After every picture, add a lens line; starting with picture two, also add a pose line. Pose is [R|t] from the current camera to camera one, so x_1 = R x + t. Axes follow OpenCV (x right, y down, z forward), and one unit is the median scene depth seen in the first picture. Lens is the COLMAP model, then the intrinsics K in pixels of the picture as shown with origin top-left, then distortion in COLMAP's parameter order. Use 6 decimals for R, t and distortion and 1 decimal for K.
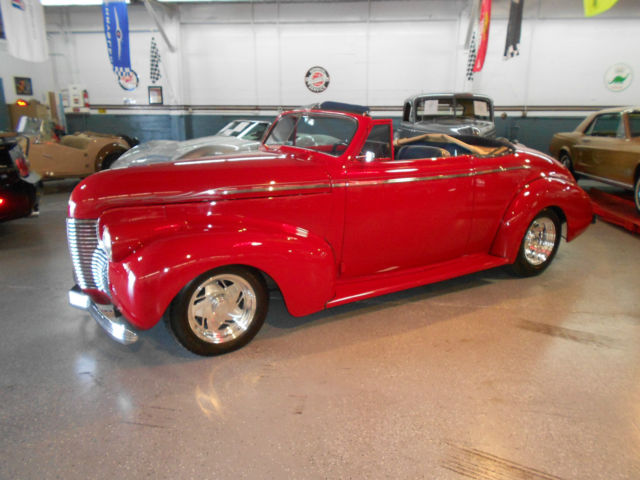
lens RADIAL K [[525.7, 0, 320.0], [0, 525.7, 240.0], [0, 0, 1]] dist [0.008967, -0.008110]
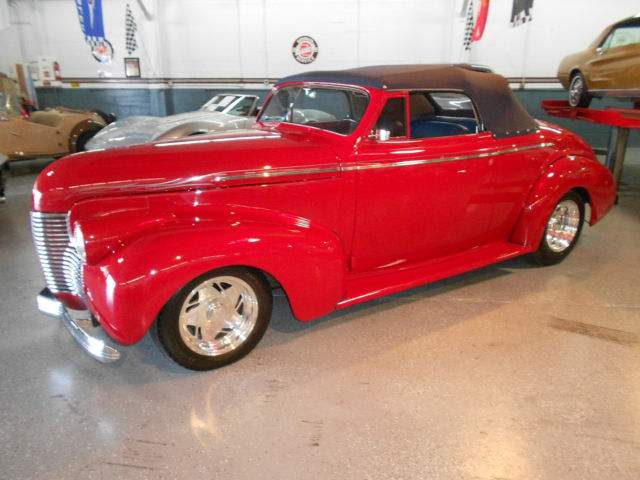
lens RADIAL K [[536.1, 0, 320.0], [0, 536.1, 240.0], [0, 0, 1]] dist [0.038661, -0.048105]
pose [[0.999611, -0.011674, 0.025324, -0.032731], [0.010622, 0.999091, 0.041281, -0.021410], [-0.025783, -0.040996, 0.998827, 0.099043]]
